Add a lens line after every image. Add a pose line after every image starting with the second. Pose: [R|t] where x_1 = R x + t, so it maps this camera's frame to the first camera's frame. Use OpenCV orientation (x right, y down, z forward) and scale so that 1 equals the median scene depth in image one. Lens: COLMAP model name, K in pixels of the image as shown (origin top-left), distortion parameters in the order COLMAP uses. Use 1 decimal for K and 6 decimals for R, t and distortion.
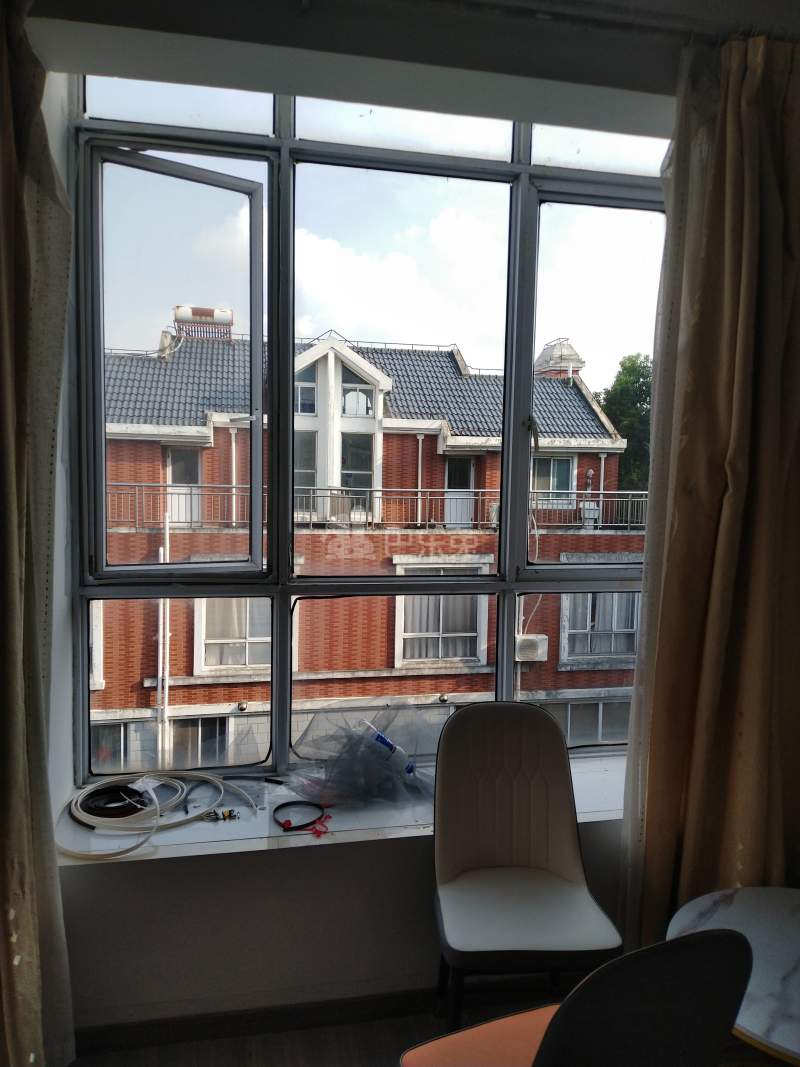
lens RADIAL K [[813.9, 0, 400.0], [0, 813.9, 533.5], [0, 0, 1]] dist [0.151126, -0.291012]
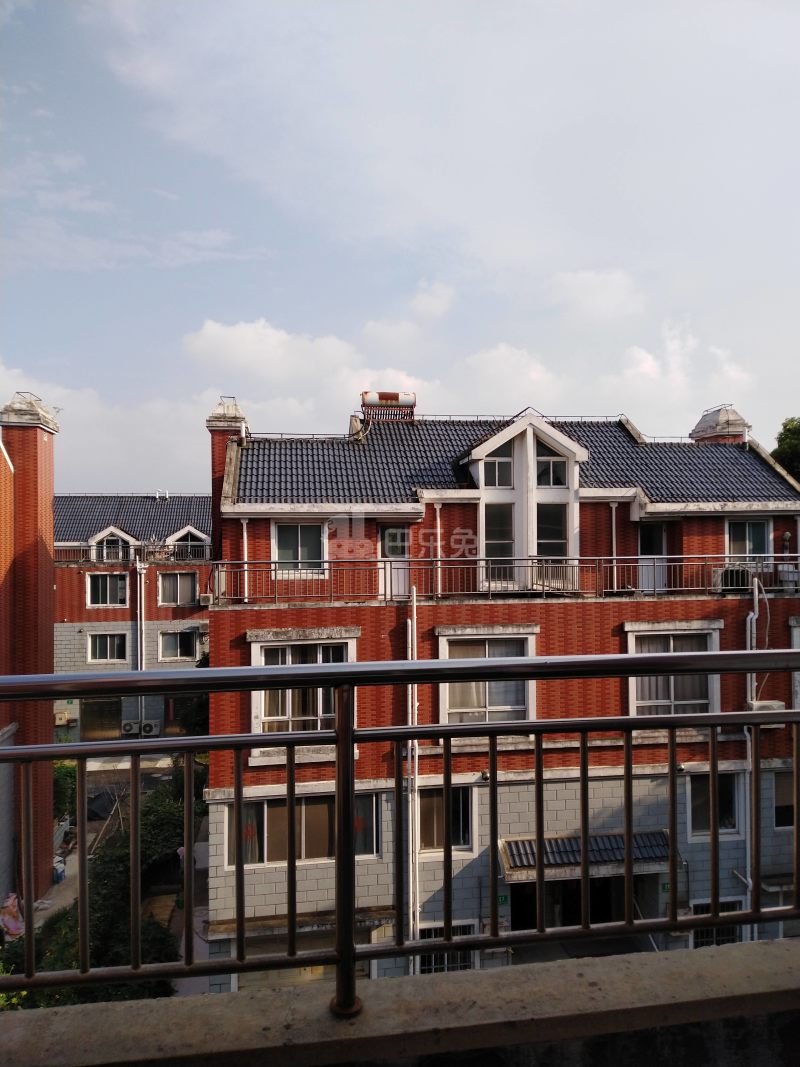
lens RADIAL K [[825.1, 0, 400.0], [0, 825.1, 533.5], [0, 0, 1]] dist [0.110378, -0.203201]
pose [[0.997380, -0.031982, -0.064888, -0.176066], [0.026282, 0.995872, -0.086881, -0.000645], [0.067399, 0.084948, 0.994103, -0.040522]]
